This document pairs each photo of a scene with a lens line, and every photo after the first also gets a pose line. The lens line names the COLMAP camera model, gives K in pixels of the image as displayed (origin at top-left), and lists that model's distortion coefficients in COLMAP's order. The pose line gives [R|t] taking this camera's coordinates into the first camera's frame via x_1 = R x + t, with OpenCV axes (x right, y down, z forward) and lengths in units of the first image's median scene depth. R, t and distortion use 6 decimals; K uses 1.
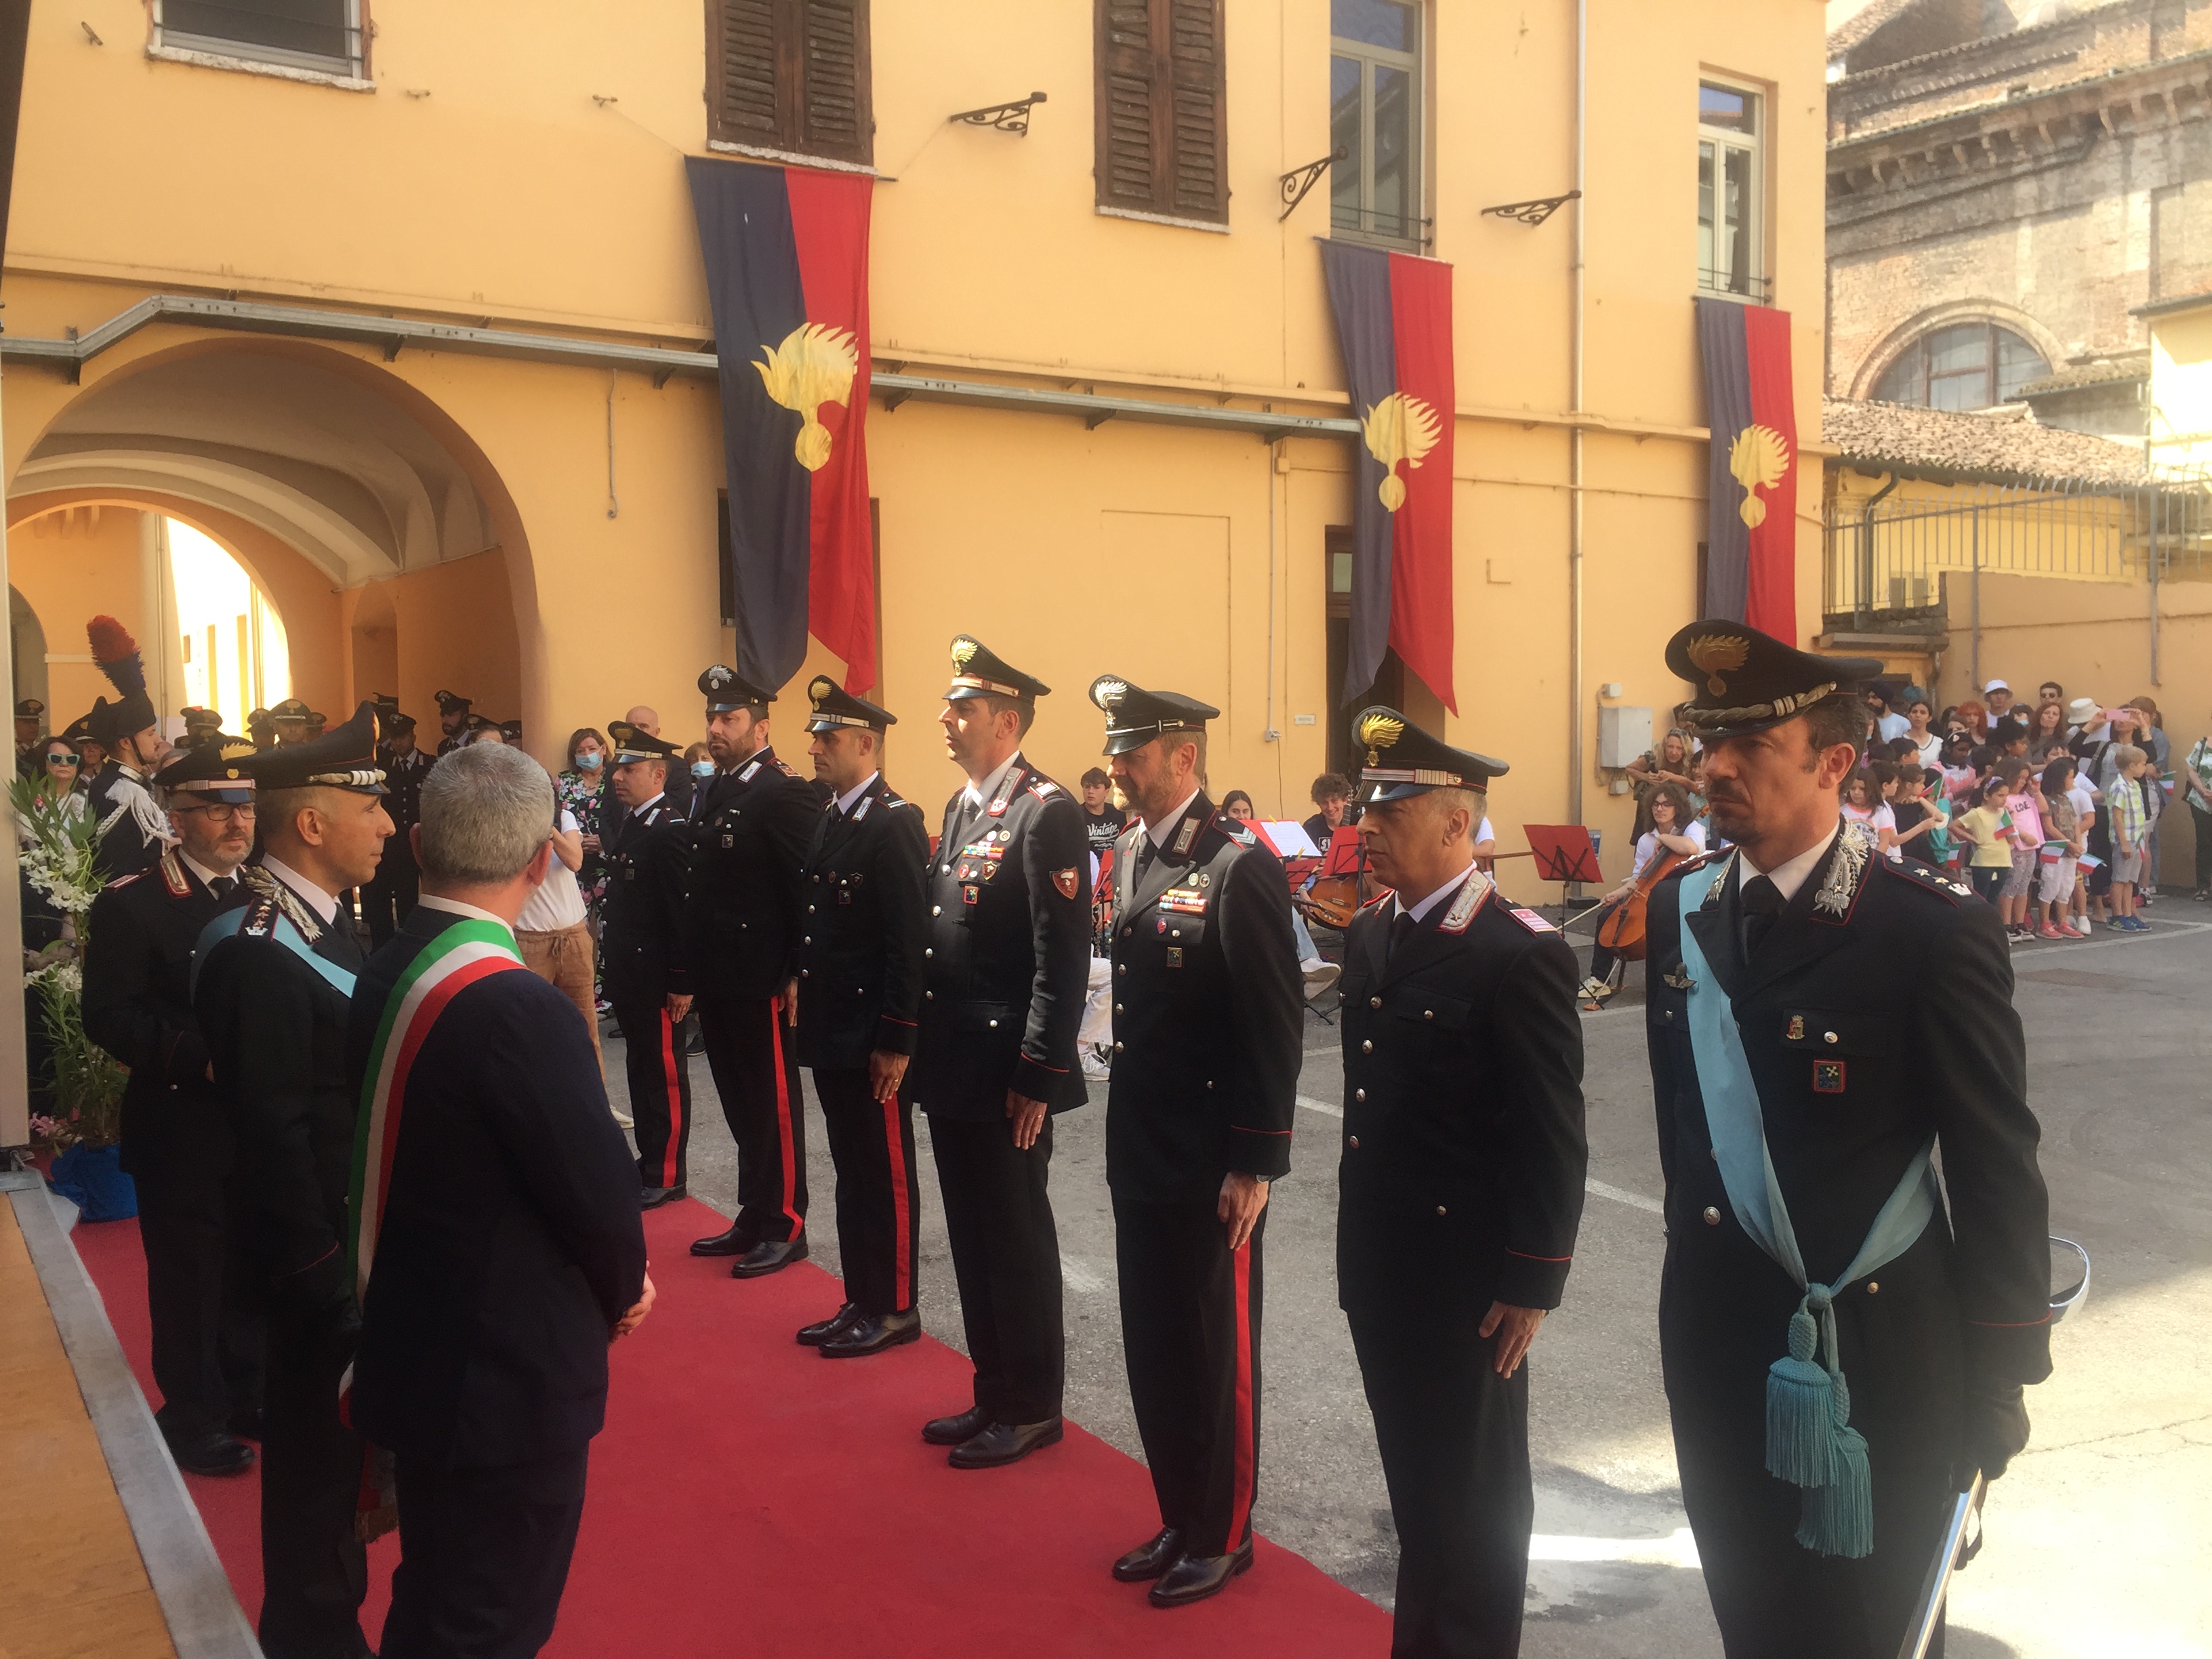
lens RADIAL K [[1913.3, 0, 1100.6], [0, 1913.3, 835.7], [0, 0, 1]] dist [0.094133, -0.130150]
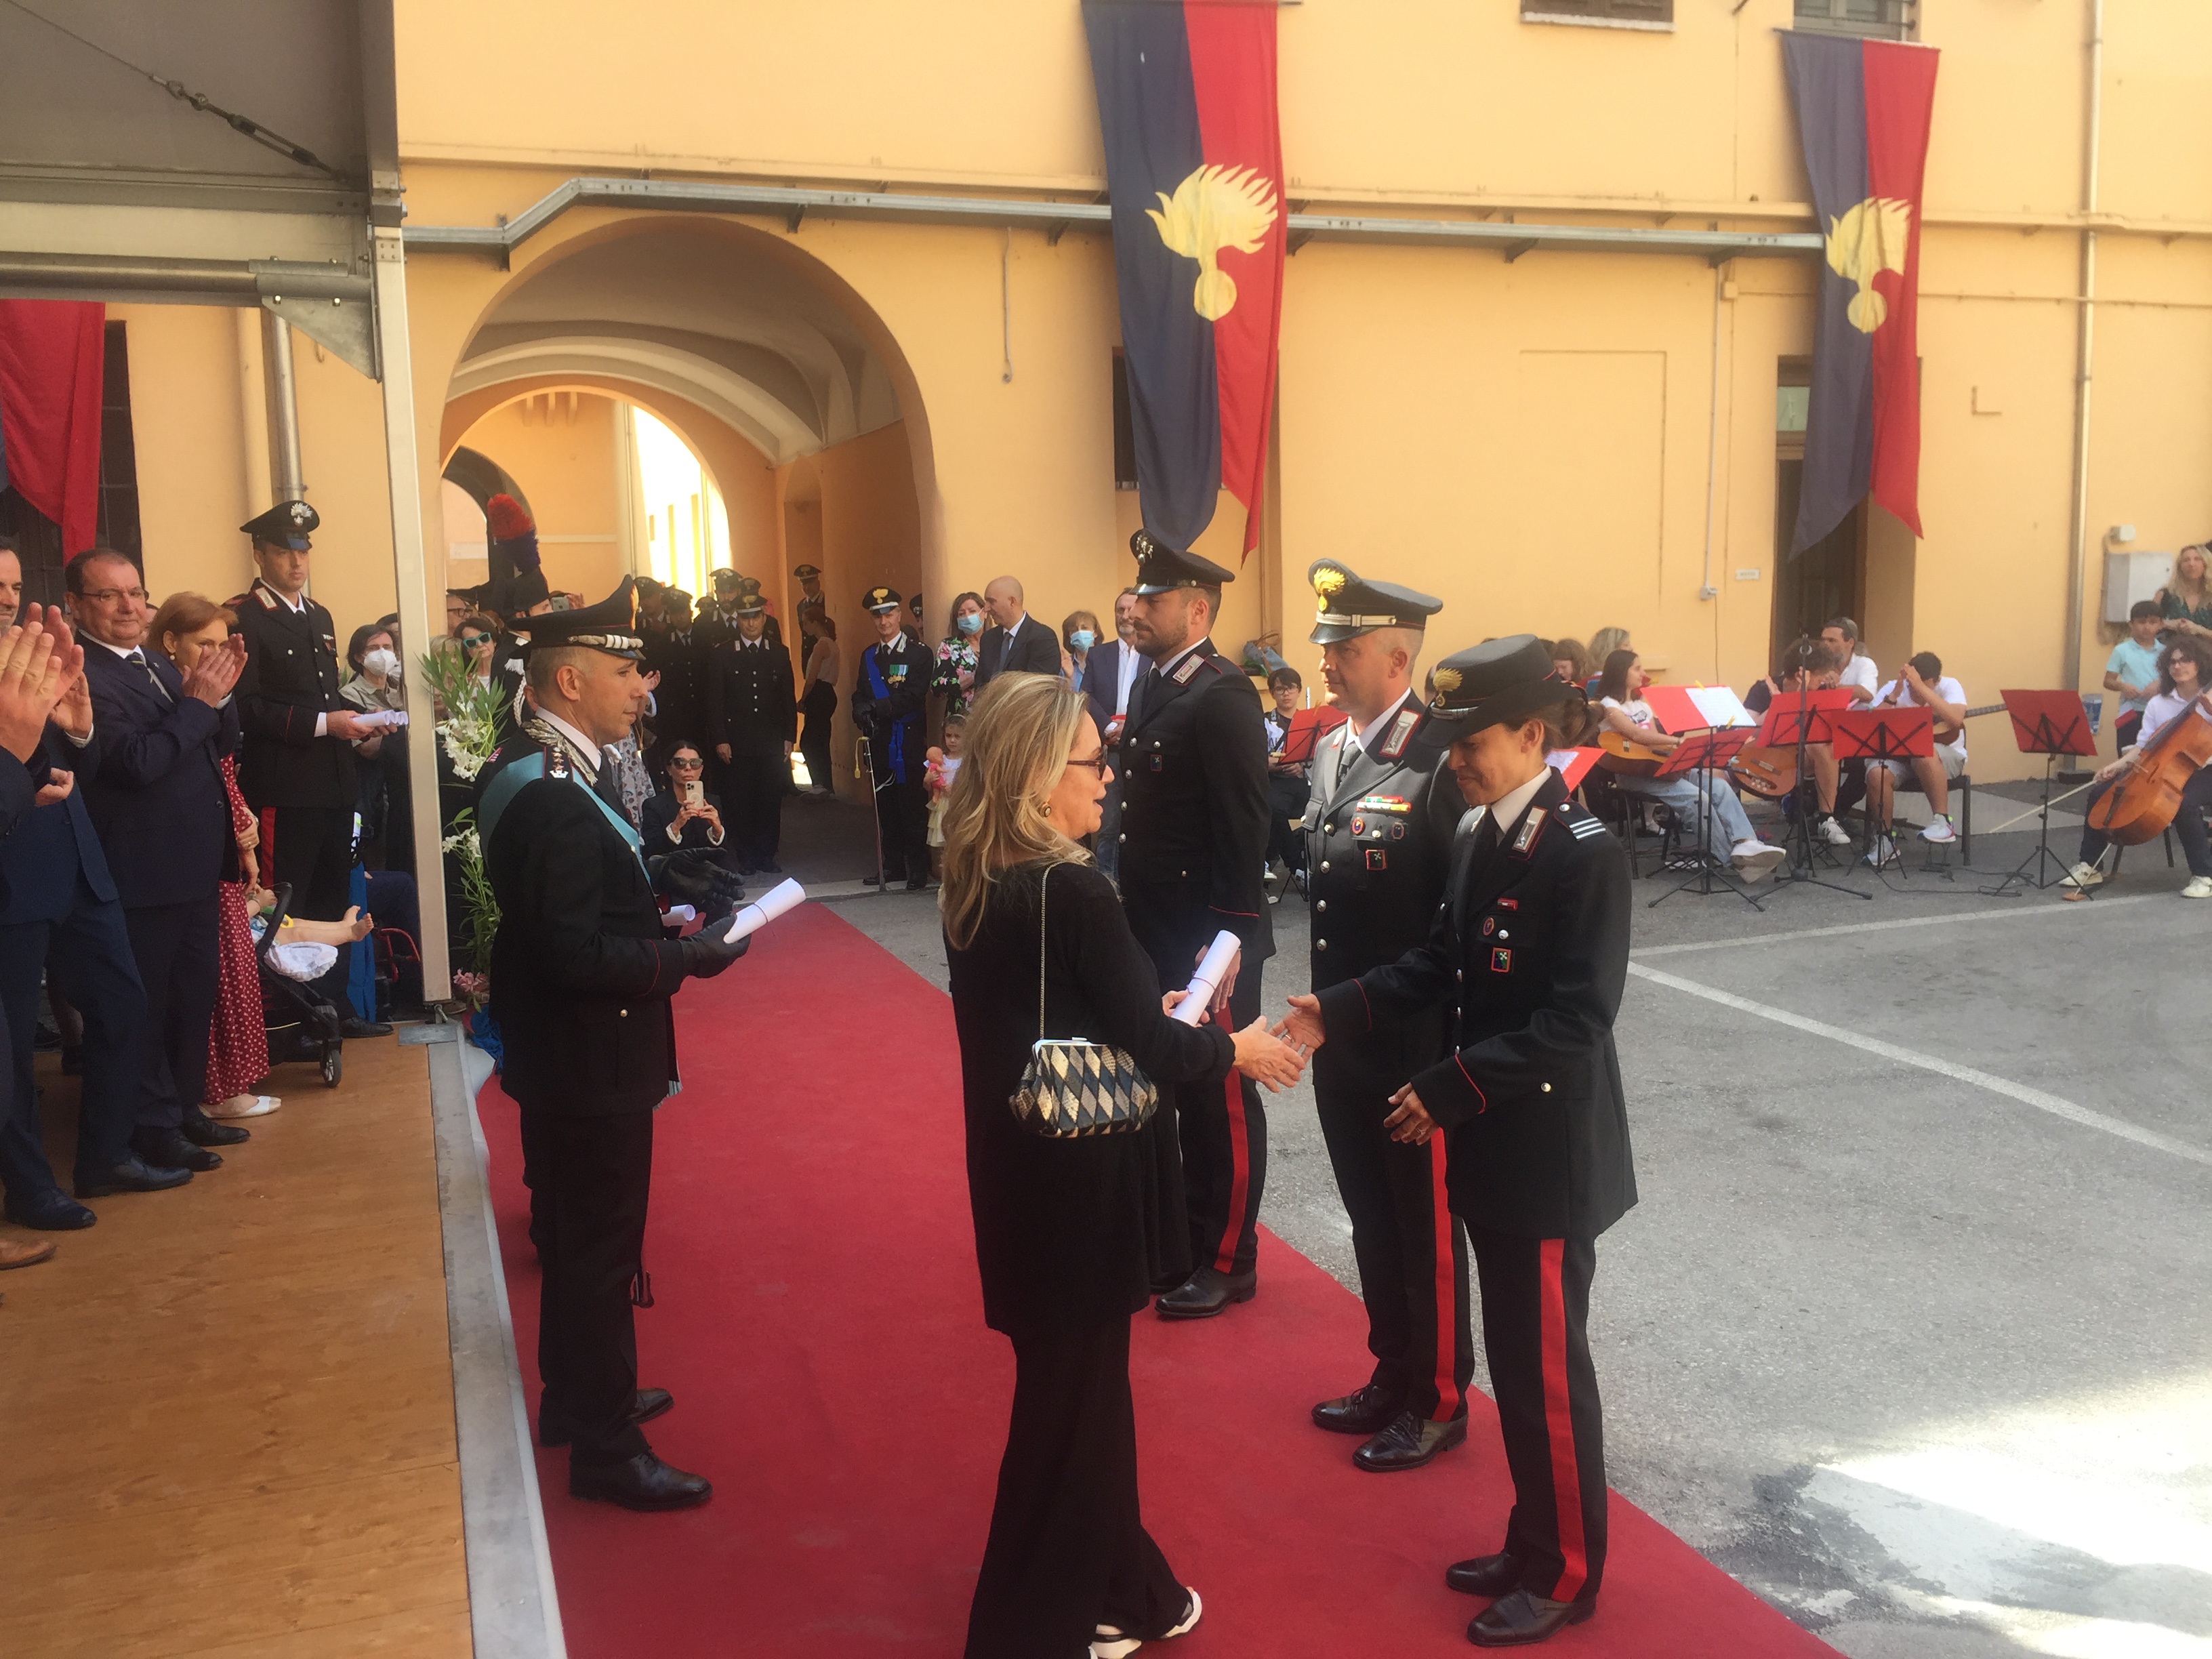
lens RADIAL K [[1913.3, 0, 1100.6], [0, 1913.3, 835.7], [0, 0, 1]] dist [0.094133, -0.130150]
pose [[0.974392, 0.013689, -0.224439, 0.015556], [0.002127, 0.997539, 0.070075, -0.001667], [0.224846, -0.068758, 0.971965, 0.032035]]
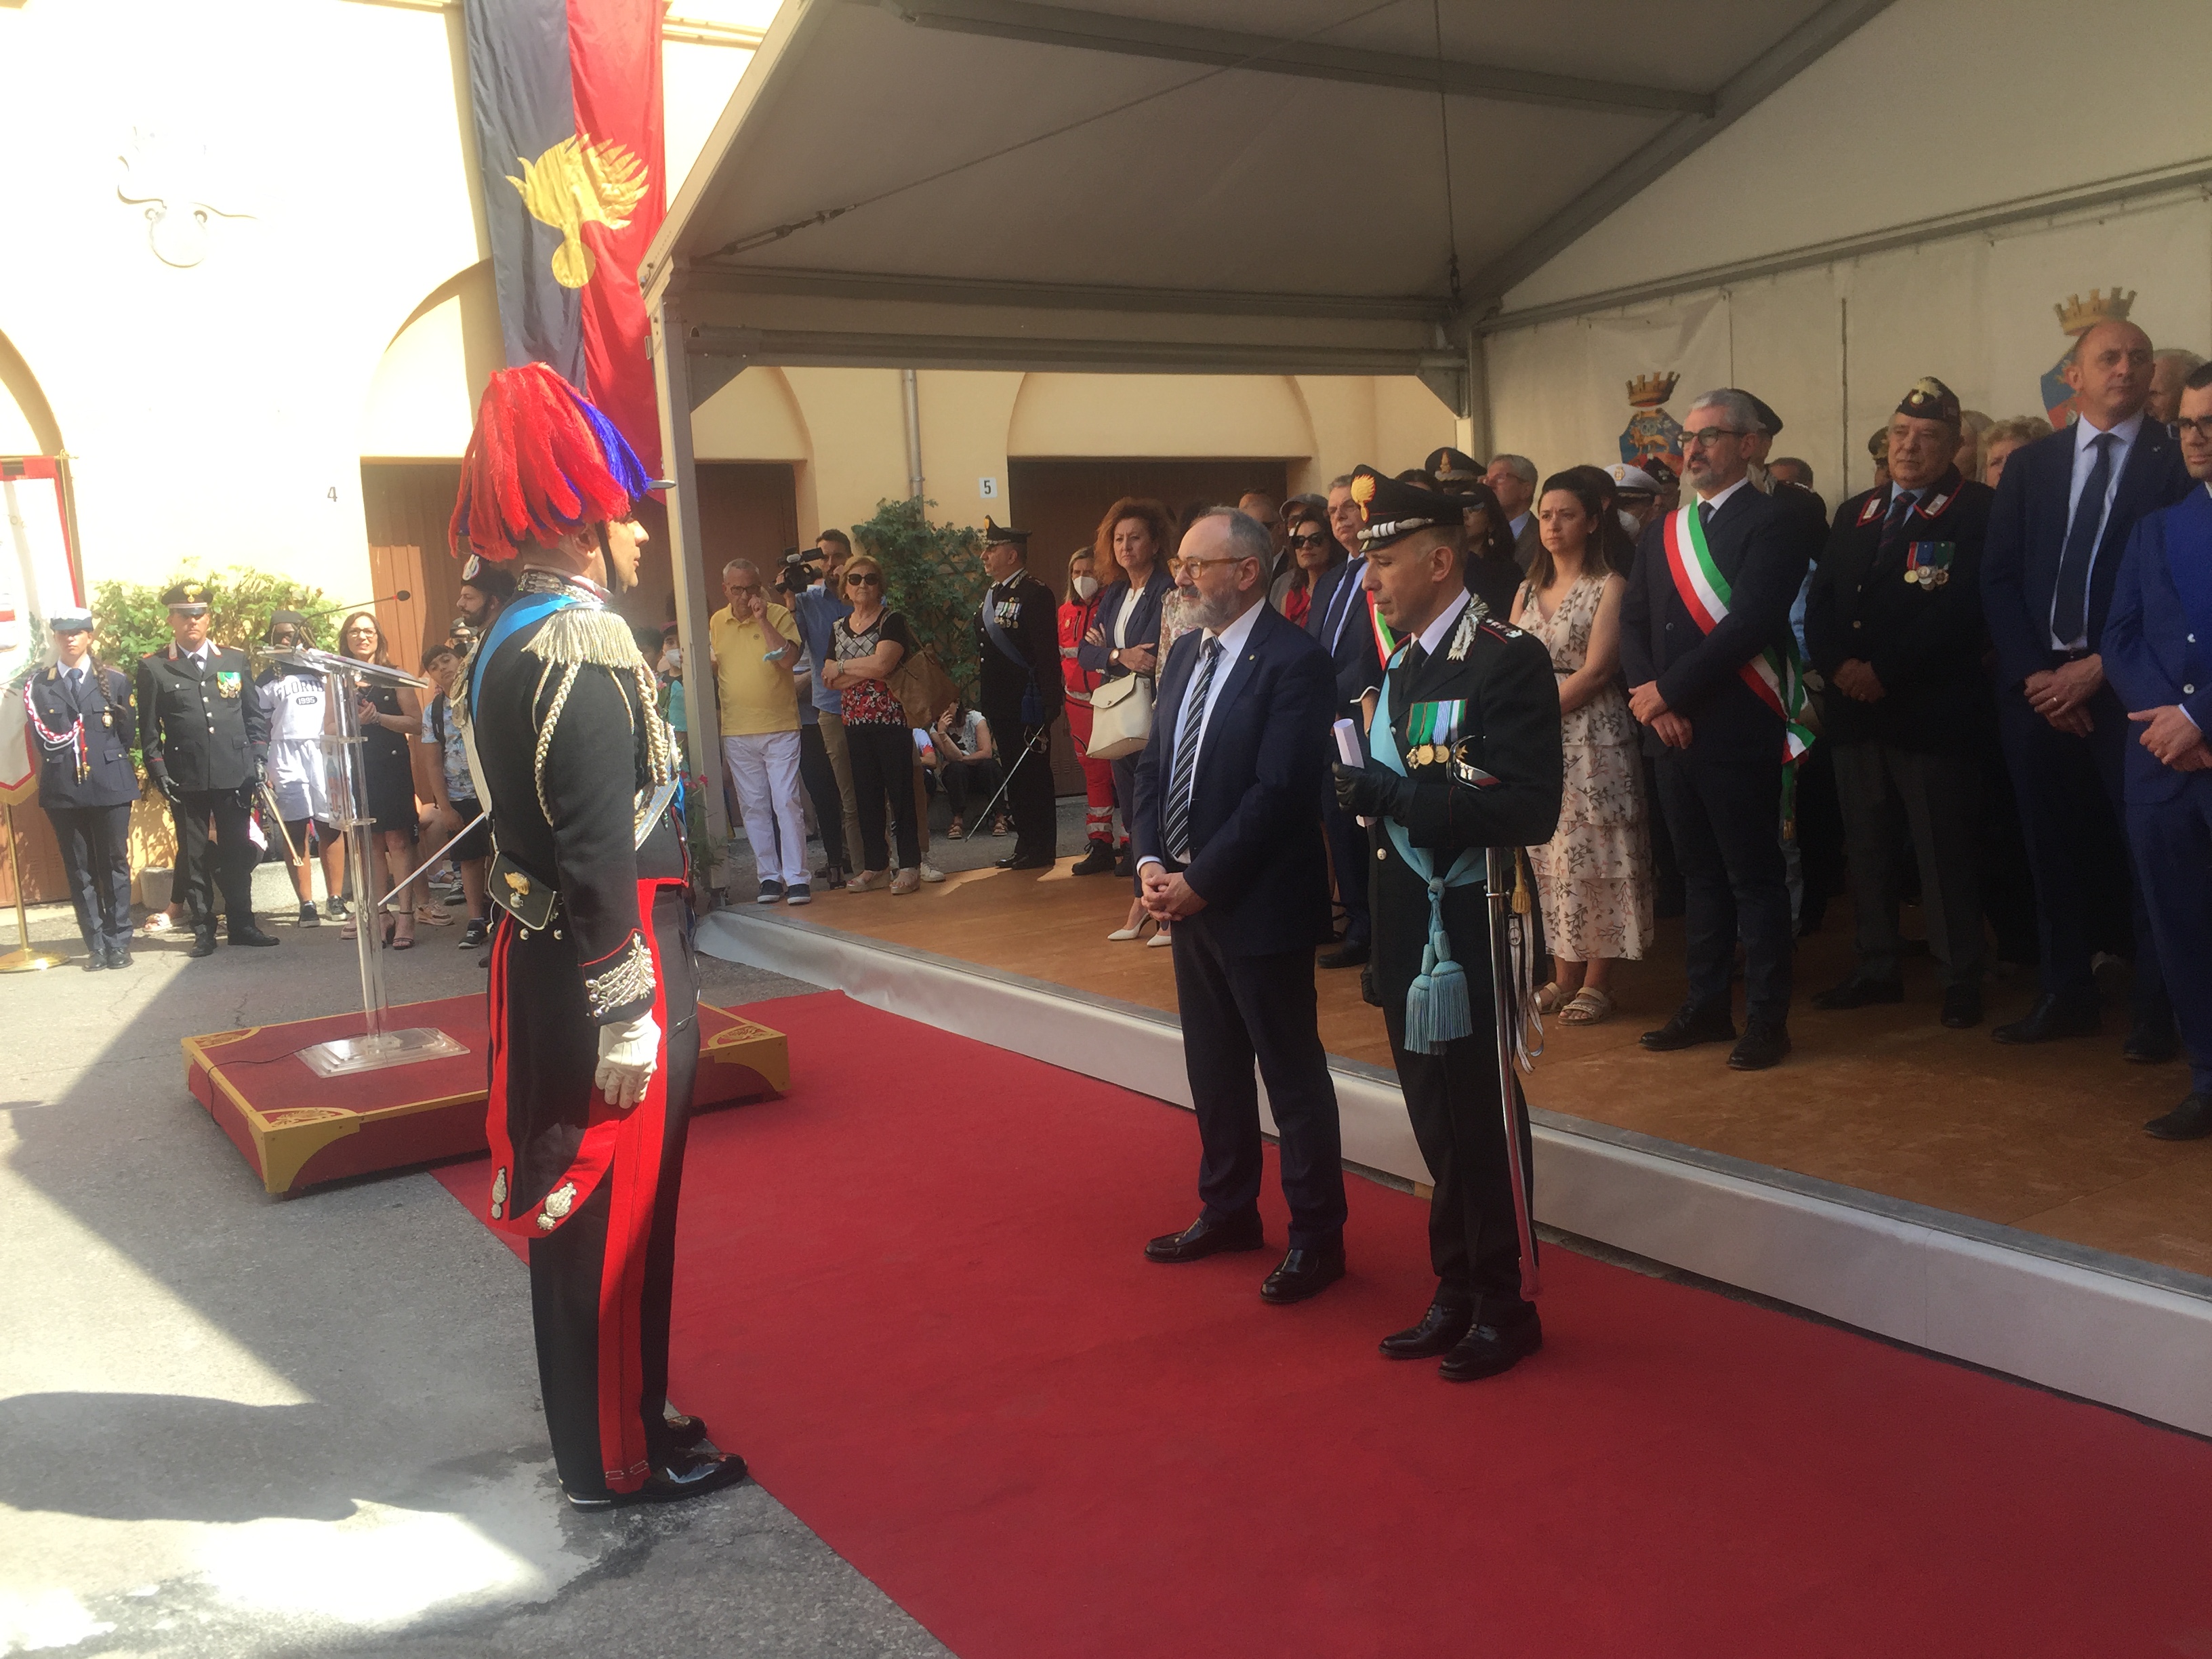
lens RADIAL K [[1903.8, 0, 1106.0], [0, 1903.8, 829.5], [0, 0, 1]] dist [0.078373, -0.104364]
pose [[-0.997267, 0.071590, 0.018263, -0.024857], [0.073634, 0.983321, 0.166306, -0.013309], [-0.006052, 0.167197, -0.985905, 0.581143]]
